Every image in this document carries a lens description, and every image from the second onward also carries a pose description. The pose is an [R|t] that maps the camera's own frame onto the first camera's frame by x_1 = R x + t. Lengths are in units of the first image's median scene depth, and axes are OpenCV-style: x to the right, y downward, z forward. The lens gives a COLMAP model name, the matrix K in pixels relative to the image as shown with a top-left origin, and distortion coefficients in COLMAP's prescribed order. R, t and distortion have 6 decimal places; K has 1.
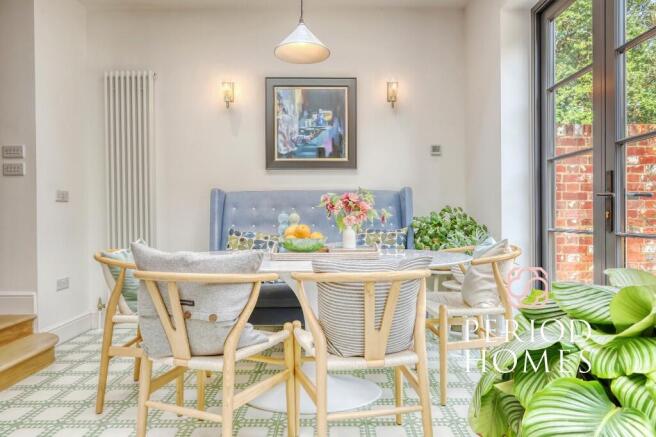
lens RADIAL K [[412.5, 0, 327.6], [0, 412.5, 216.7], [0, 0, 1]] dist [-0.006086, 0.000057]
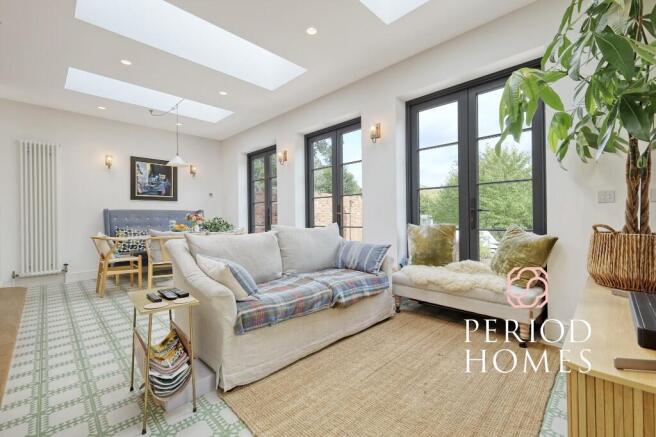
lens RADIAL K [[289.8, 0, 327.6], [0, 289.8, 217.8], [0, 0, 1]] dist [-0.000934, -0.000163]
pose [[0.715731, -0.001509, 0.698374, -0.462502], [0.010074, 0.999916, -0.008164, 0.000113], [-0.698303, 0.012878, 0.715686, -0.757278]]
